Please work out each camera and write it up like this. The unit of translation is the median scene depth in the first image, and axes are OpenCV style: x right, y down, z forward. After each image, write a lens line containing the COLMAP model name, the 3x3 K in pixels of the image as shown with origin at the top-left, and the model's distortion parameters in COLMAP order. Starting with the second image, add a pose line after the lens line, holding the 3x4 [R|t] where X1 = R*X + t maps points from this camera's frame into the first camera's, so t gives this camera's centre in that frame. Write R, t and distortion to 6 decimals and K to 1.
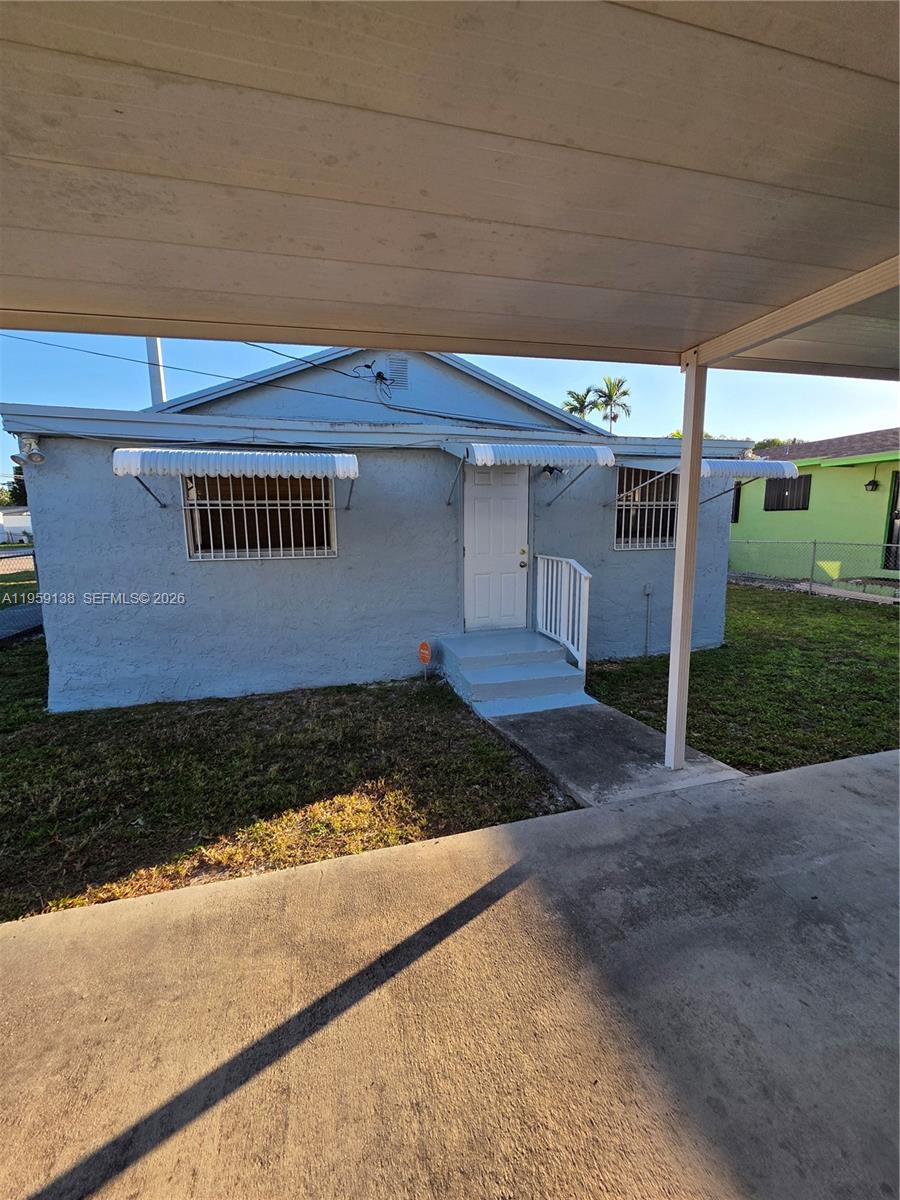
lens RADIAL K [[485.2, 0, 450.0], [0, 485.2, 600.0], [0, 0, 1]] dist [0.000223, 0.000021]
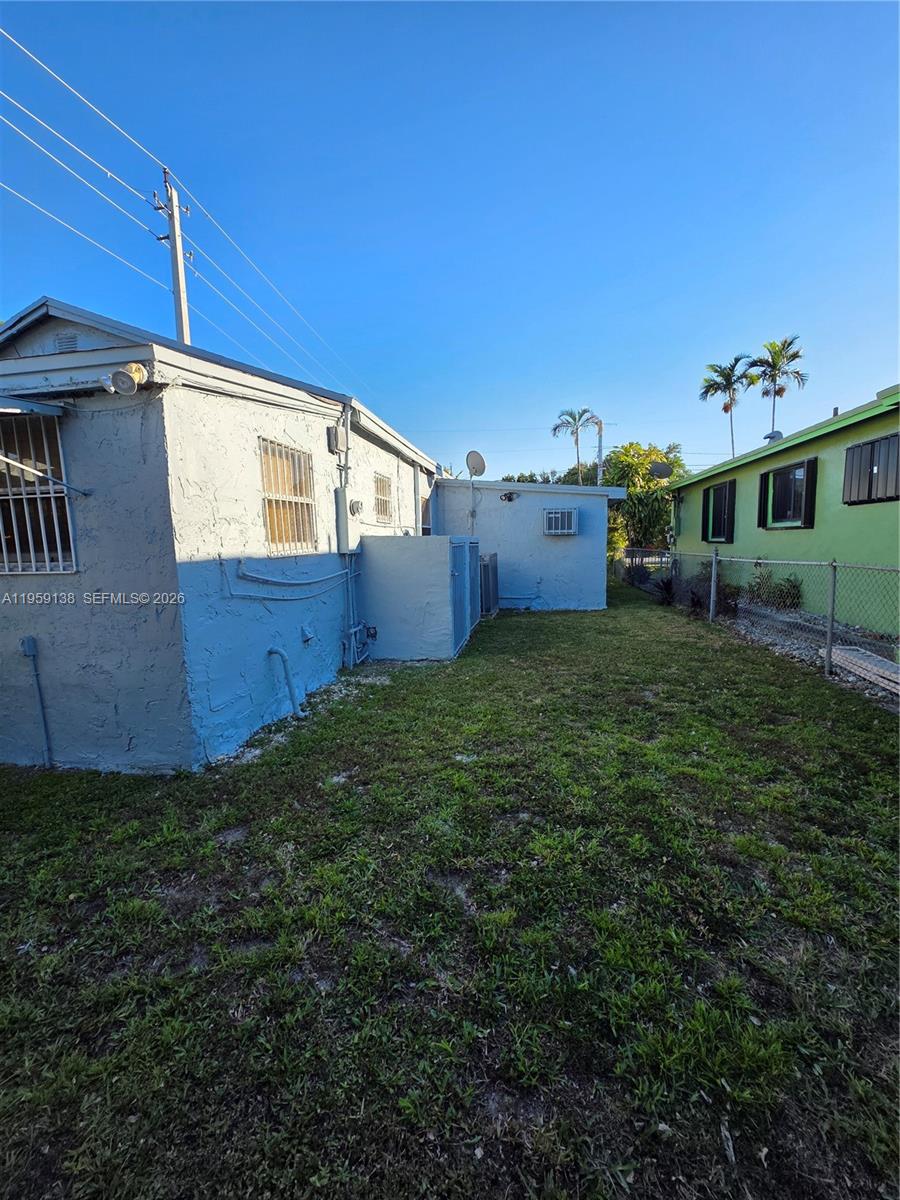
lens RADIAL K [[485.2, 0, 450.0], [0, 485.2, 600.0], [0, 0, 1]] dist [0.000223, 0.000021]
pose [[0.916083, 0.048124, -0.398092, 0.194221], [-0.059408, 0.998105, -0.016052, -0.019940], [0.396565, 0.038354, 0.917205, 0.144990]]
